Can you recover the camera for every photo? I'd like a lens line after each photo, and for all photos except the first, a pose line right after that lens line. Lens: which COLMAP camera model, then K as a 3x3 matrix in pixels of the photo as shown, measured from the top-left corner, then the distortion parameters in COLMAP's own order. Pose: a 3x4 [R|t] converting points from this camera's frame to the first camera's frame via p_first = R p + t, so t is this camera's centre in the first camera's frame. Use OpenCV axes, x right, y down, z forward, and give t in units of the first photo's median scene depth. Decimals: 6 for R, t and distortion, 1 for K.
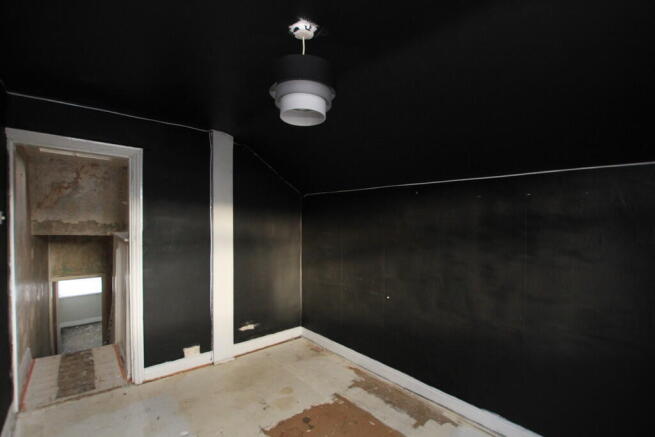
lens RADIAL K [[310.1, 0, 327.5], [0, 310.1, 218.5], [0, 0, 1]] dist [-0.026136, 0.000281]
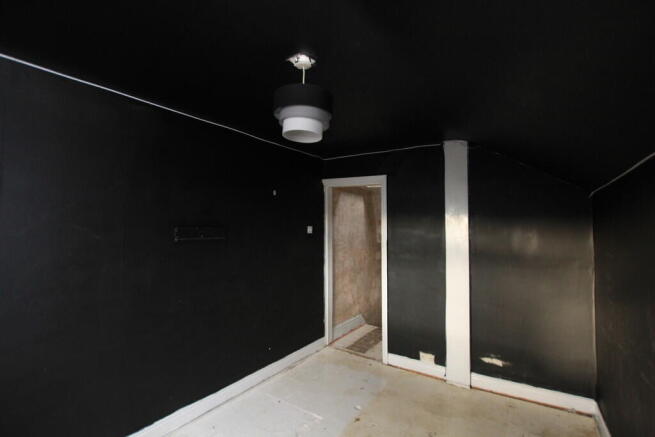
lens RADIAL K [[310.1, 0, 327.5], [0, 310.1, 218.5], [0, 0, 1]] dist [-0.026136, 0.000281]
pose [[0.252622, -0.052023, -0.966165, 0.516588], [-0.007977, 0.998408, -0.055845, 0.021847], [0.967532, 0.021815, 0.251805, 0.407680]]
